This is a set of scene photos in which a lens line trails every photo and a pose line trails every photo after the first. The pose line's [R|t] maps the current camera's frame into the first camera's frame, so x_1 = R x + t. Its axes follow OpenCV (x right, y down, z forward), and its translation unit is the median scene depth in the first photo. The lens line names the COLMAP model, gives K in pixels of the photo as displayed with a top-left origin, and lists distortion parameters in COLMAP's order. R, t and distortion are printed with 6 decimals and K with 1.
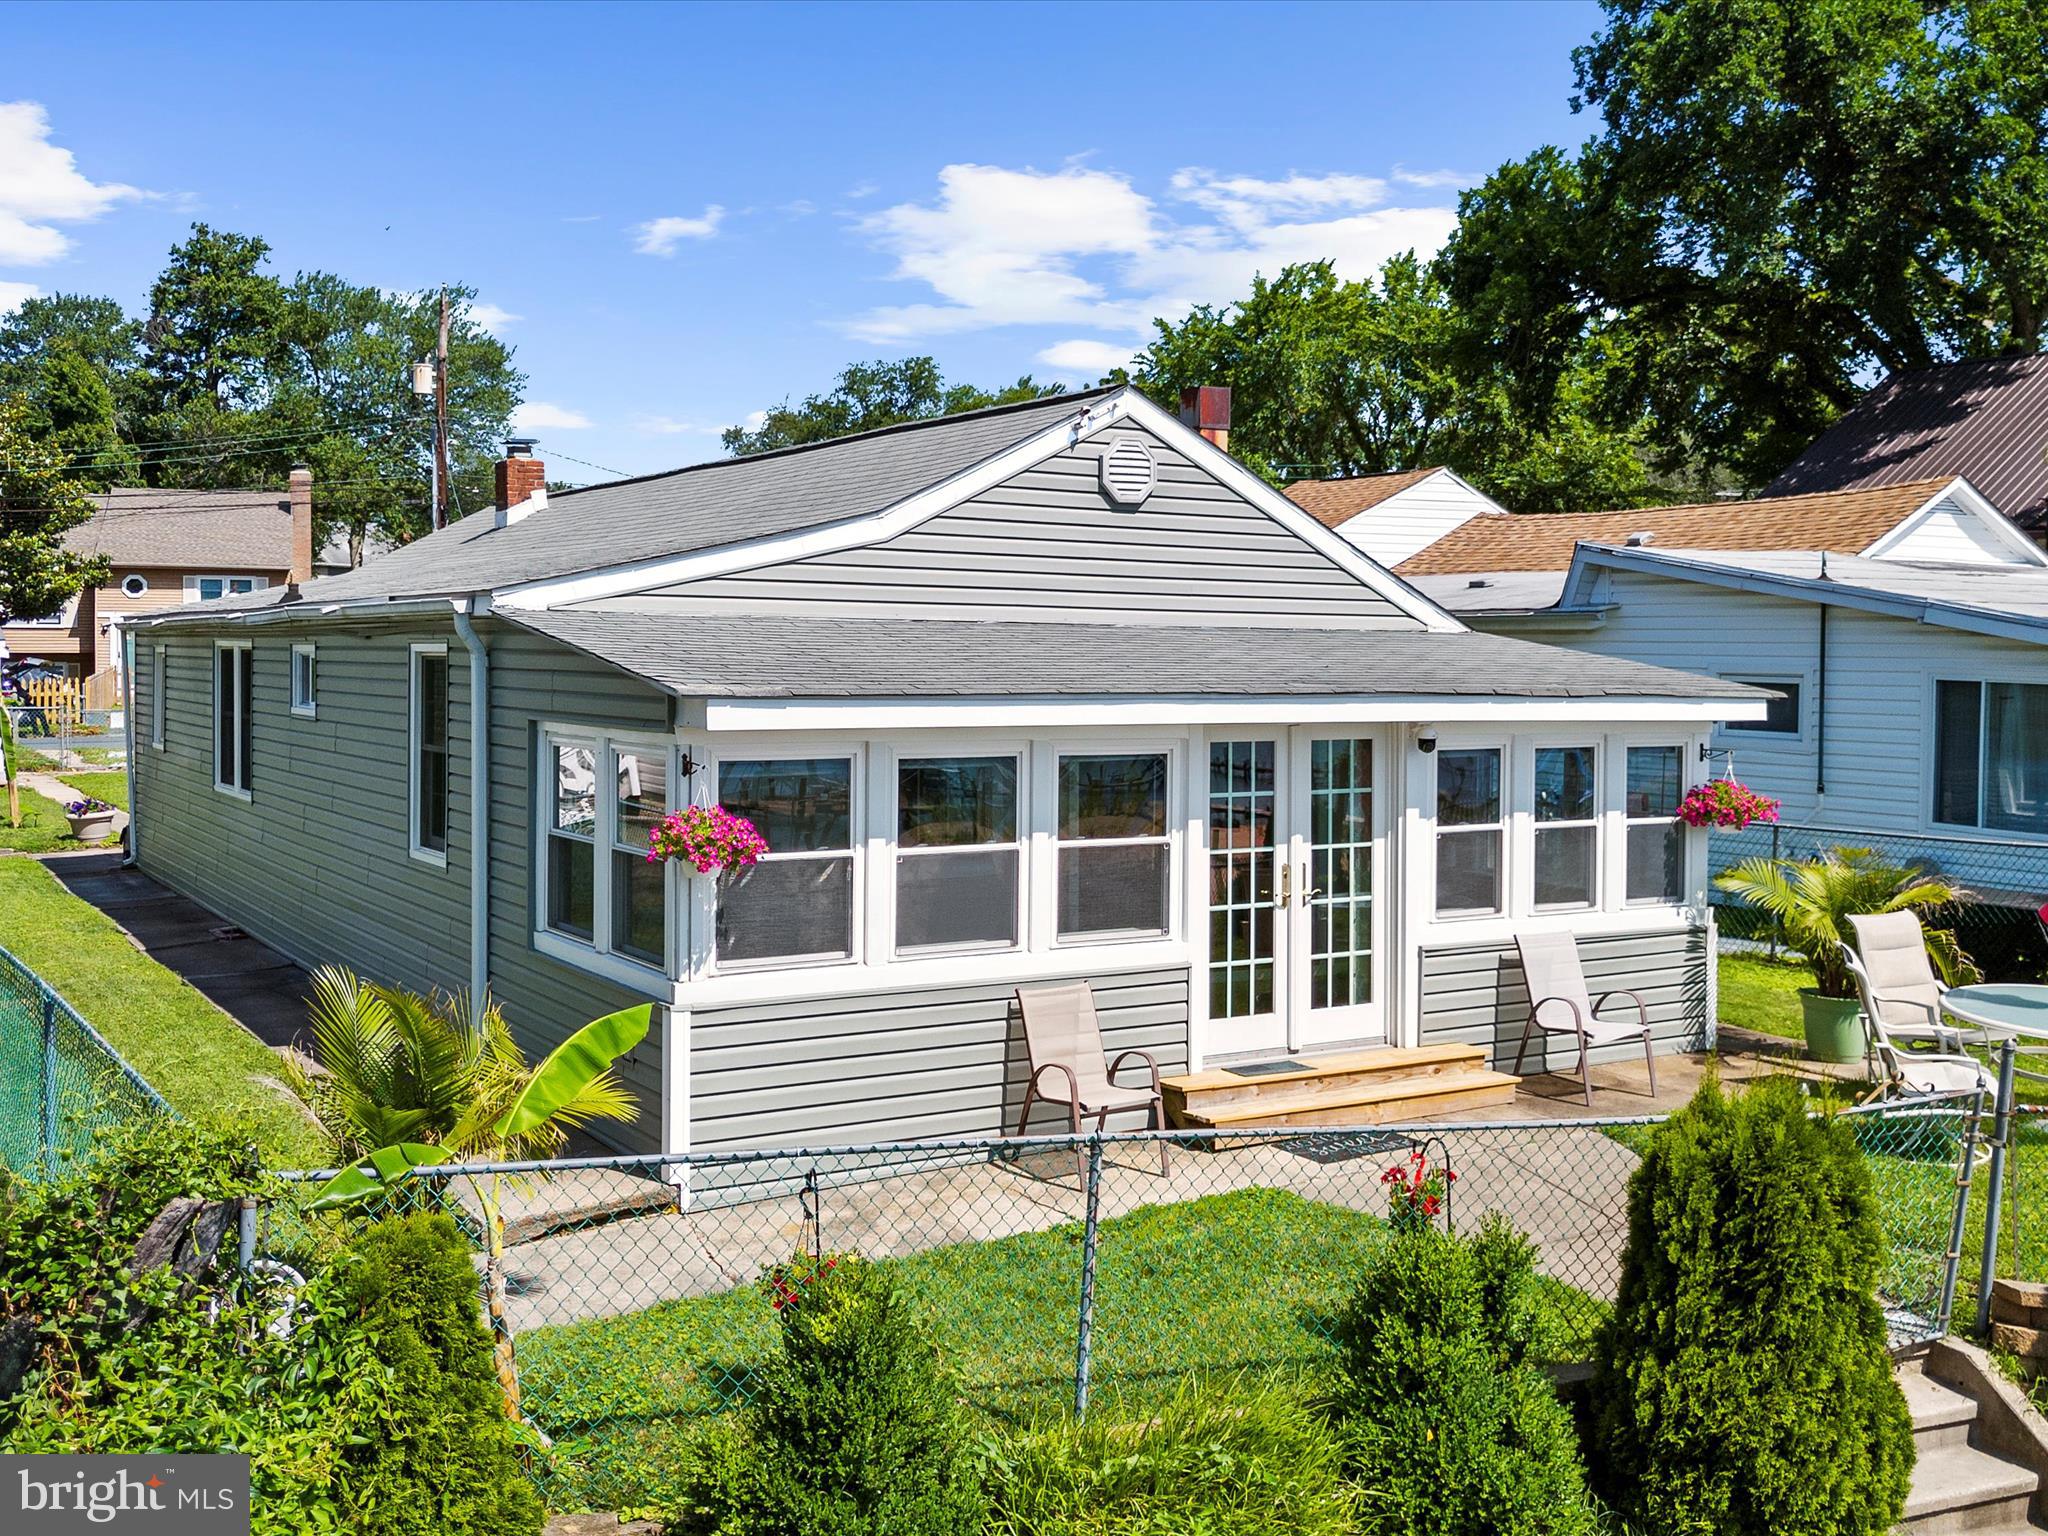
lens RADIAL K [[2101.1, 0, 1024.0], [0, 2101.1, 768.0], [0, 0, 1]] dist [0.126405, -0.298464]
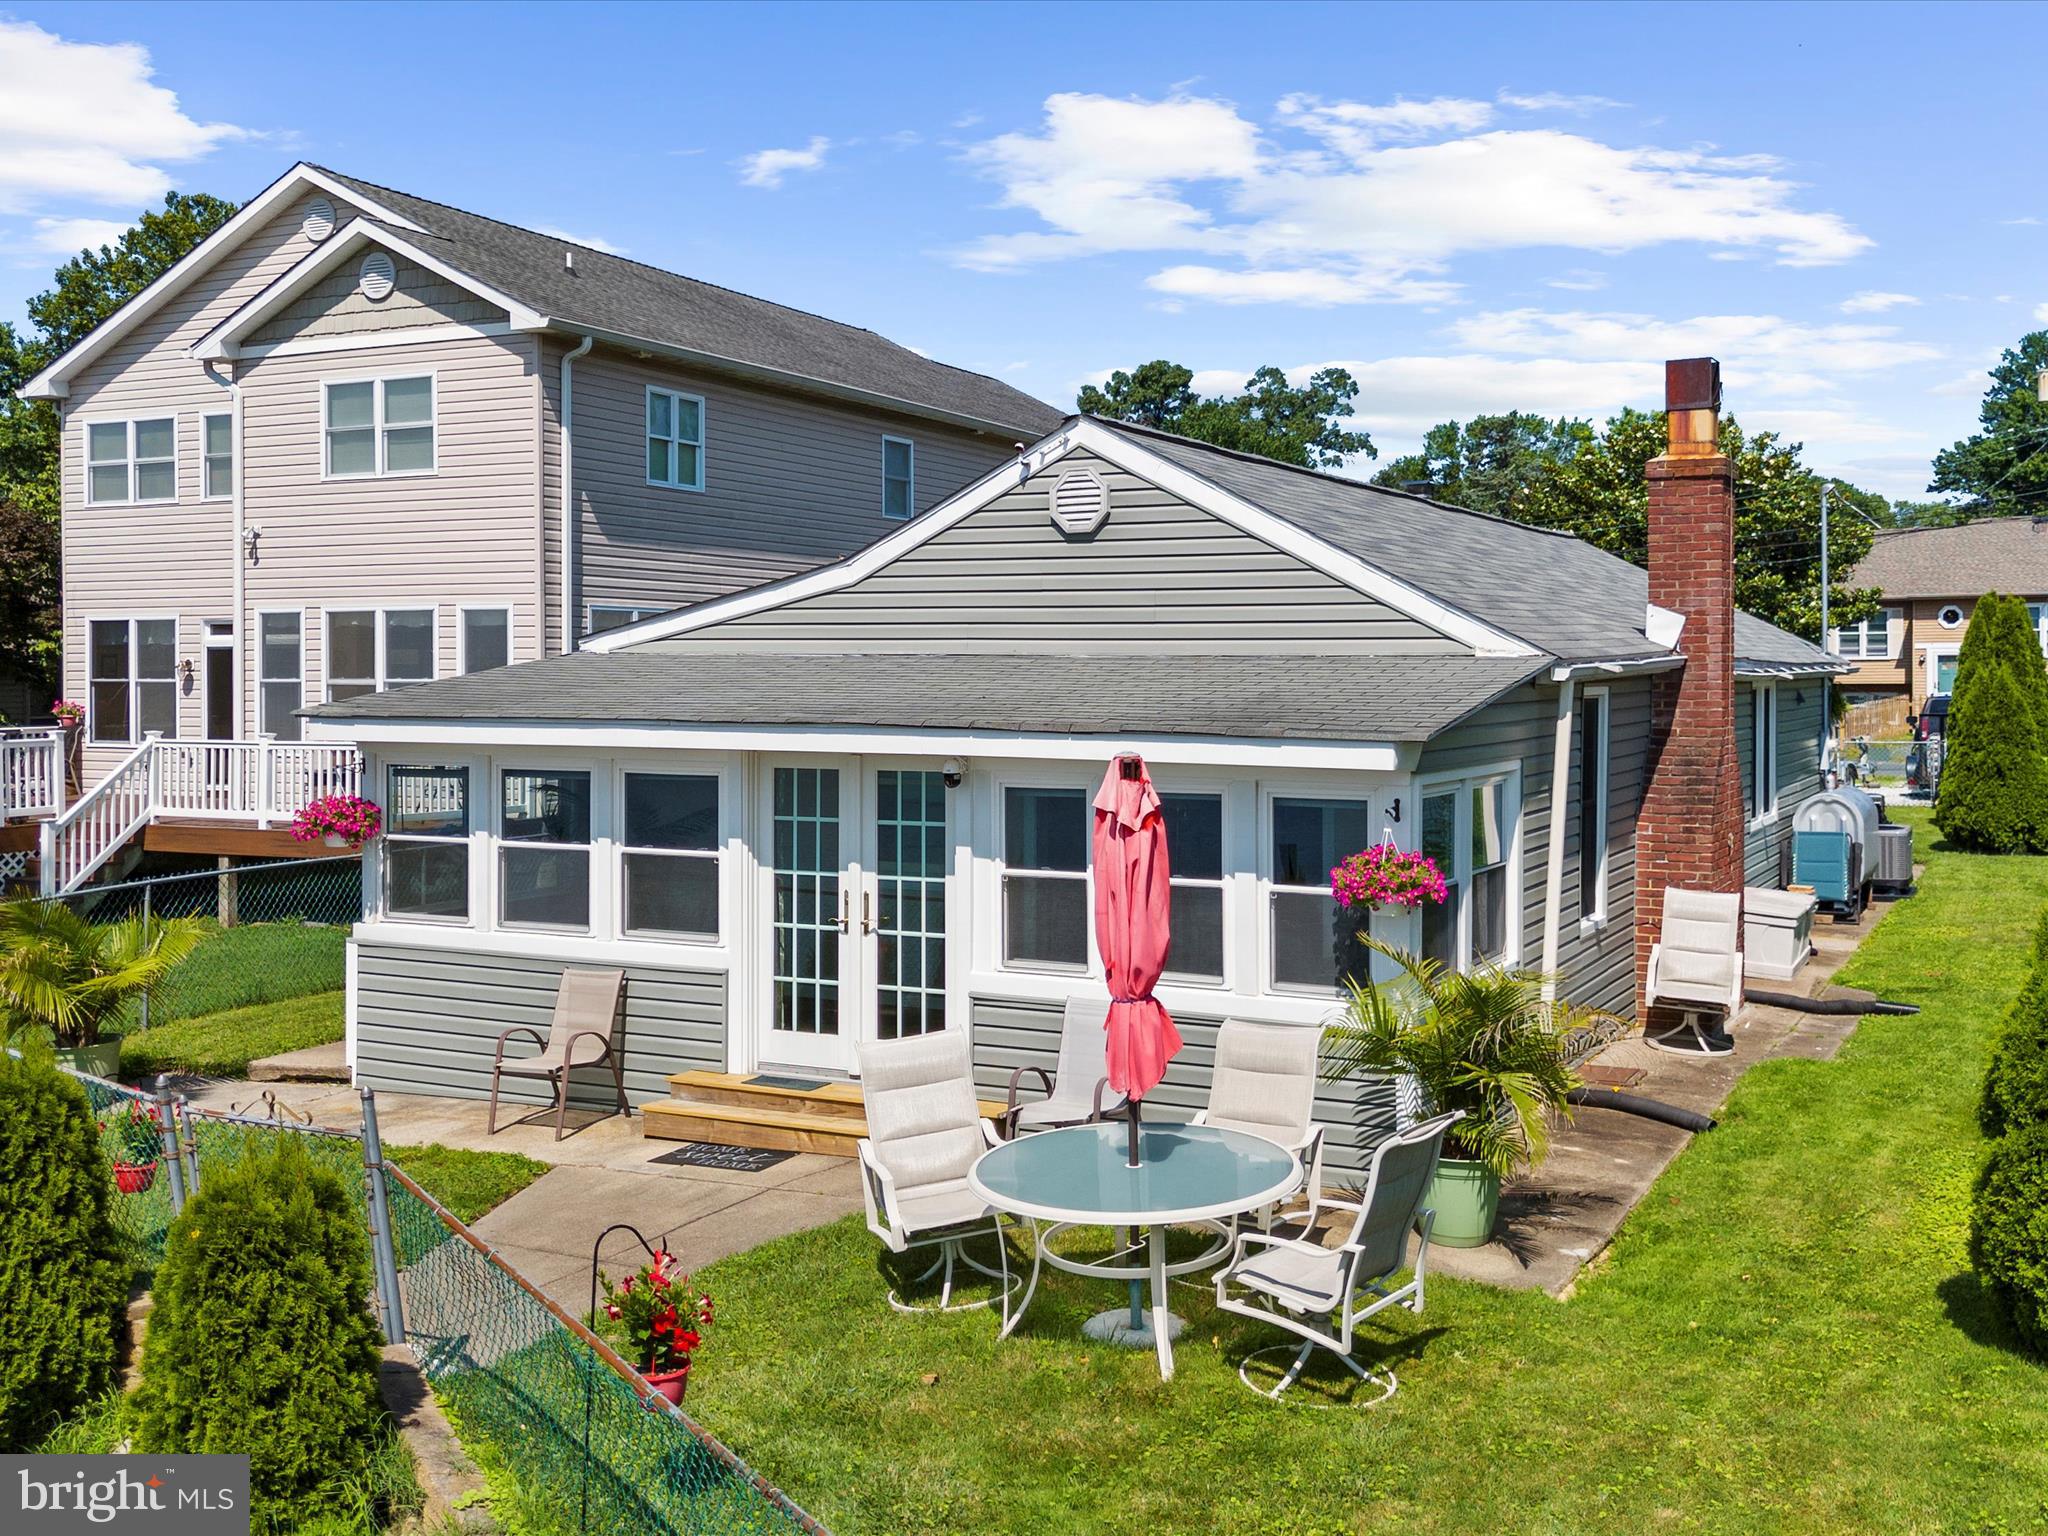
lens RADIAL K [[2081.0, 0, 1021.6], [0, 2081.0, 737.5], [0, 0, 1]] dist [0.141062, -0.301277]
pose [[0.507853, 0.019700, -0.861219, 1.019644], [-0.044121, 0.999021, -0.003165, -0.028371], [0.860313, 0.039606, 0.508225, 0.549730]]
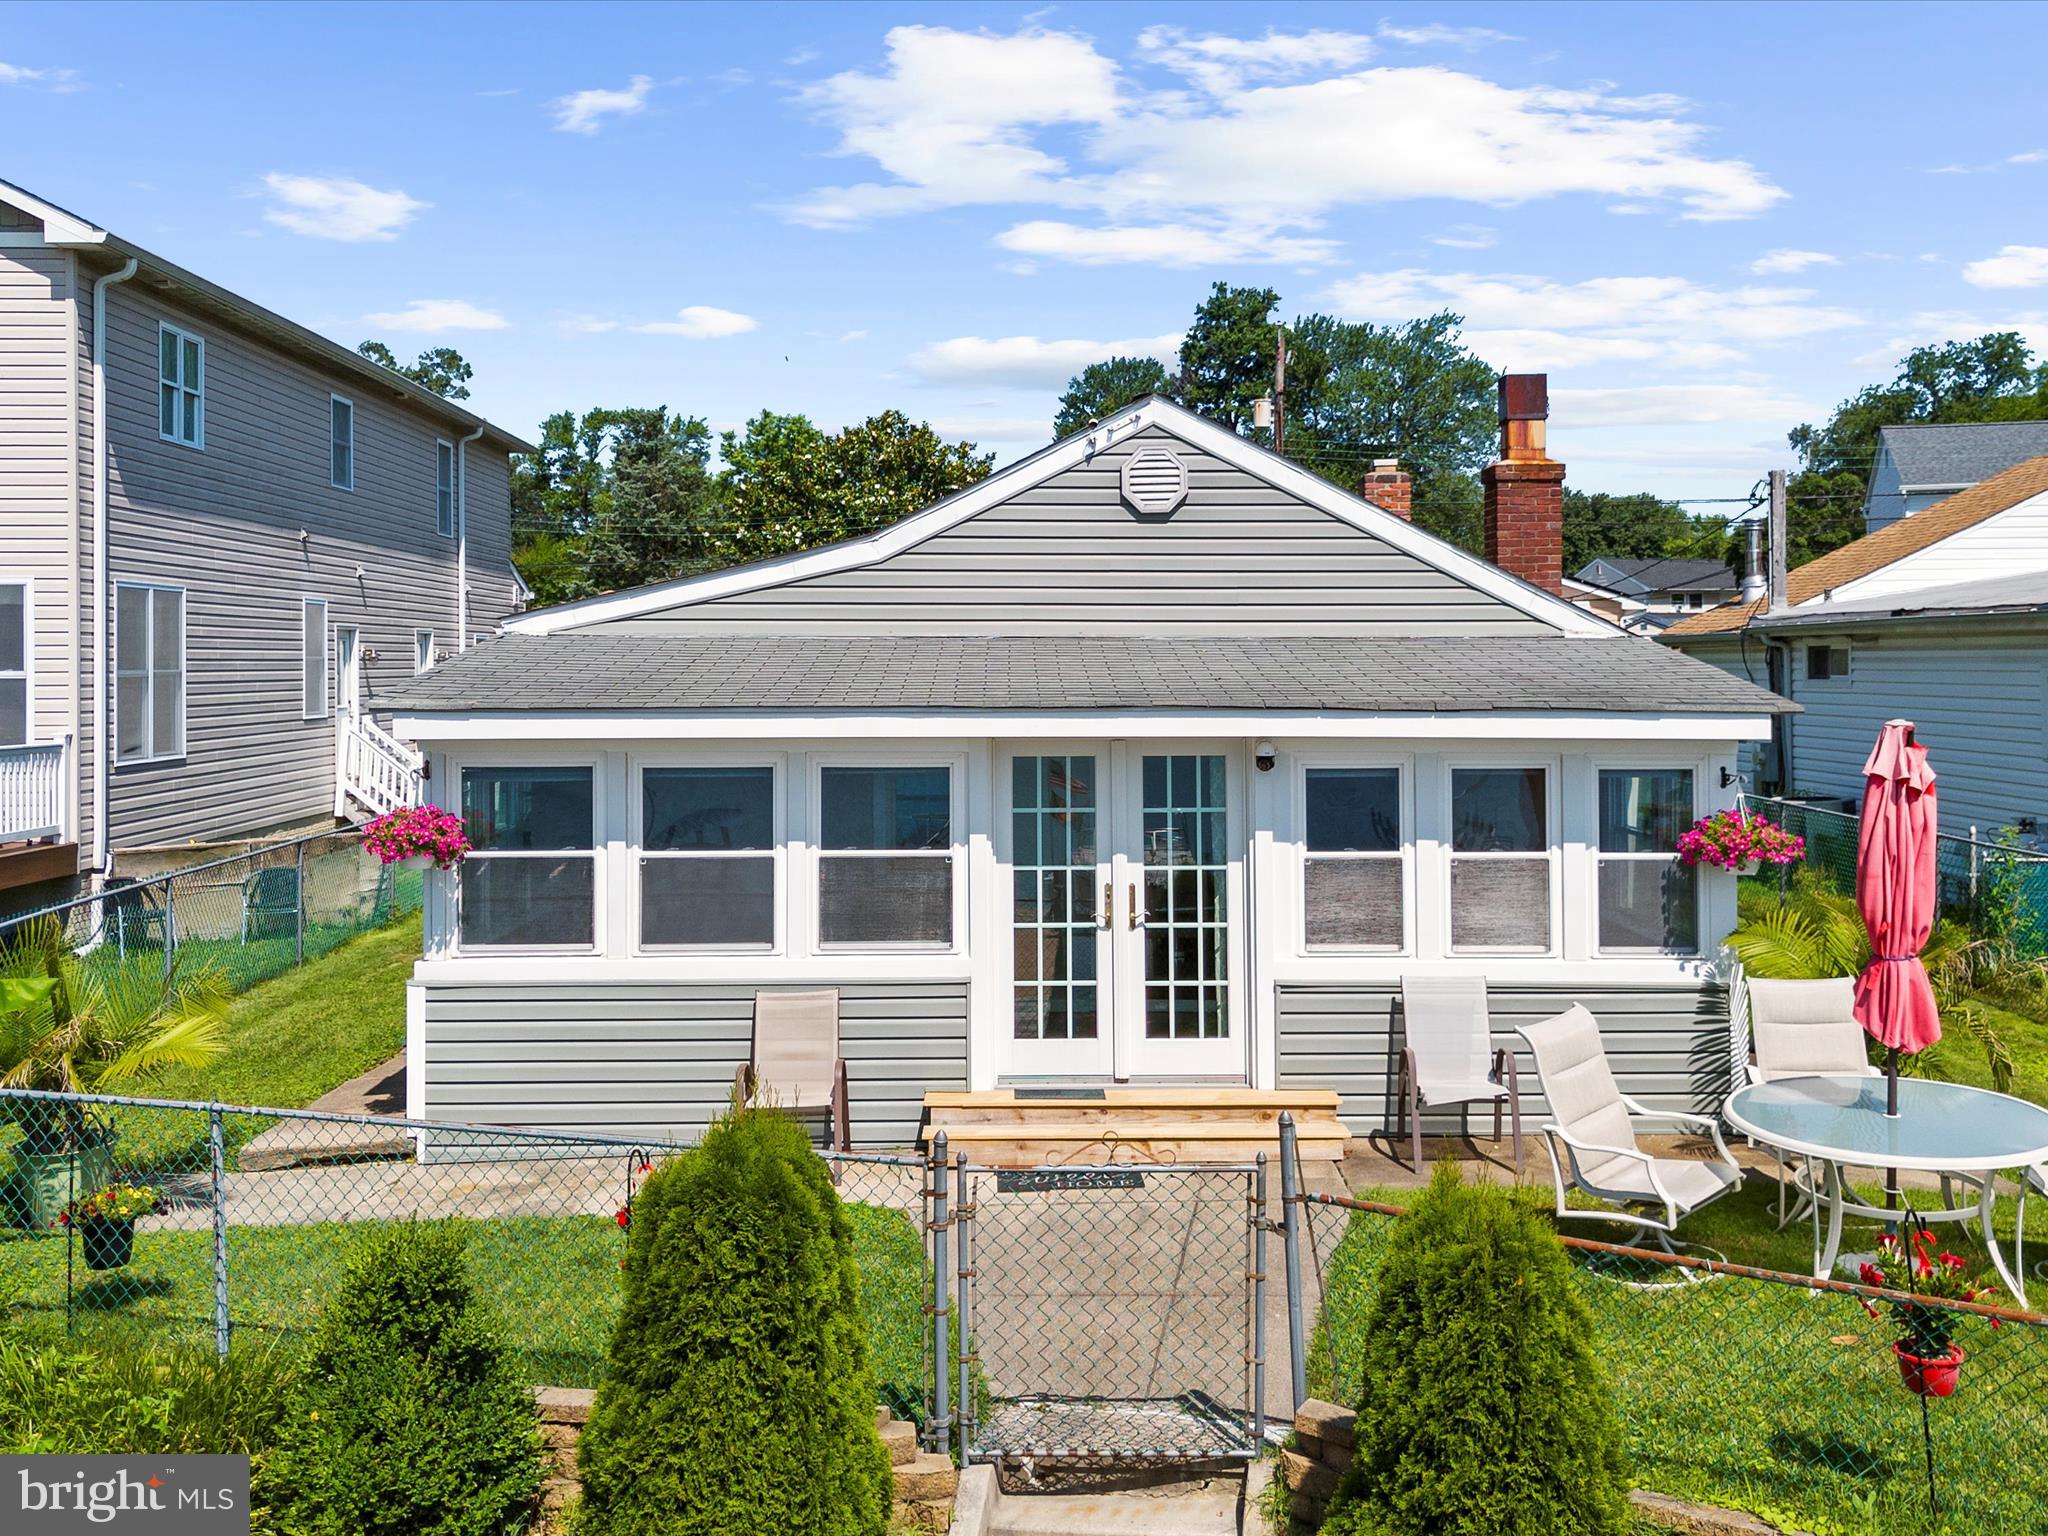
lens RADIAL K [[2081.0, 0, 1021.6], [0, 2081.0, 737.5], [0, 0, 1]] dist [0.141062, -0.301277]
pose [[0.852977, 0.006844, -0.521903, 0.579412], [-0.017818, 0.999713, -0.016011, -0.005341], [0.521644, 0.022956, 0.852855, 0.162347]]
